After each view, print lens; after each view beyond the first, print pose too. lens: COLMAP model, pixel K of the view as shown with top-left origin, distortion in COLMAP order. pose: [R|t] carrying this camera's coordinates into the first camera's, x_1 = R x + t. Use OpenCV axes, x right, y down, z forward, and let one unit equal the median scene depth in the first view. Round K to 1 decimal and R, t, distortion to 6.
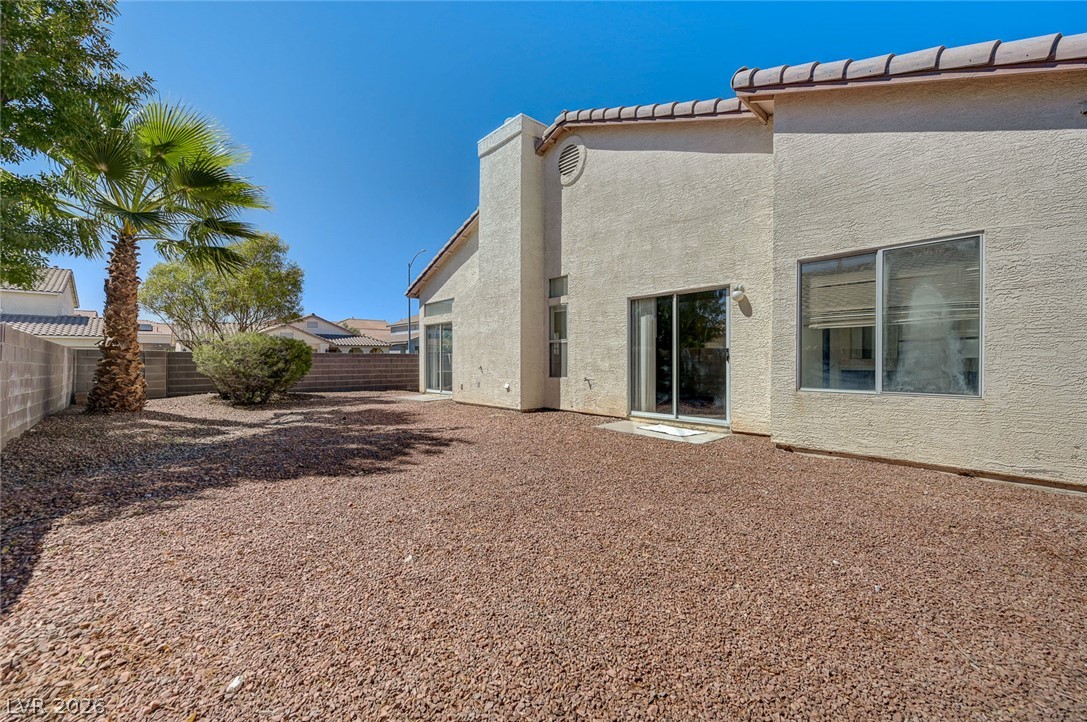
lens RADIAL K [[430.0, 0, 543.2], [0, 430.0, 361.5], [0, 0, 1]] dist [-0.001923, 0.000410]
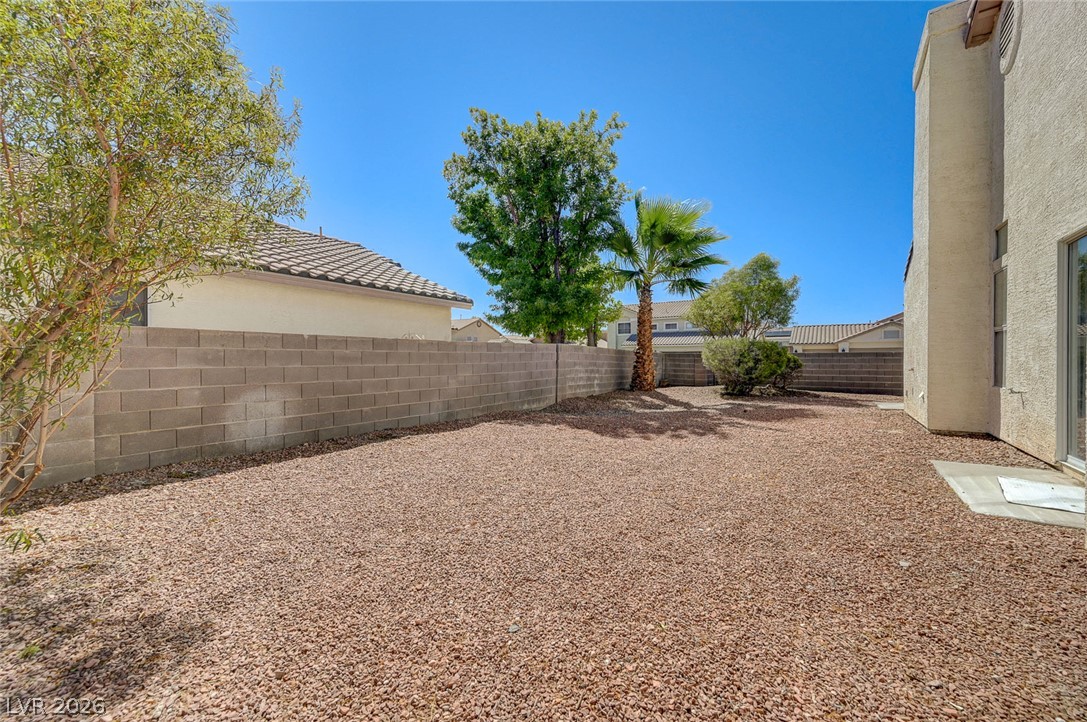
lens RADIAL K [[430.0, 0, 545.8], [0, 430.0, 361.0], [0, 0, 1]] dist [-0.001923, 0.000410]
pose [[0.228325, -0.000110, -0.973585, 0.473593], [-0.001251, 0.999999, -0.000406, 0.001480], [0.973584, 0.001310, 0.228325, 0.213886]]
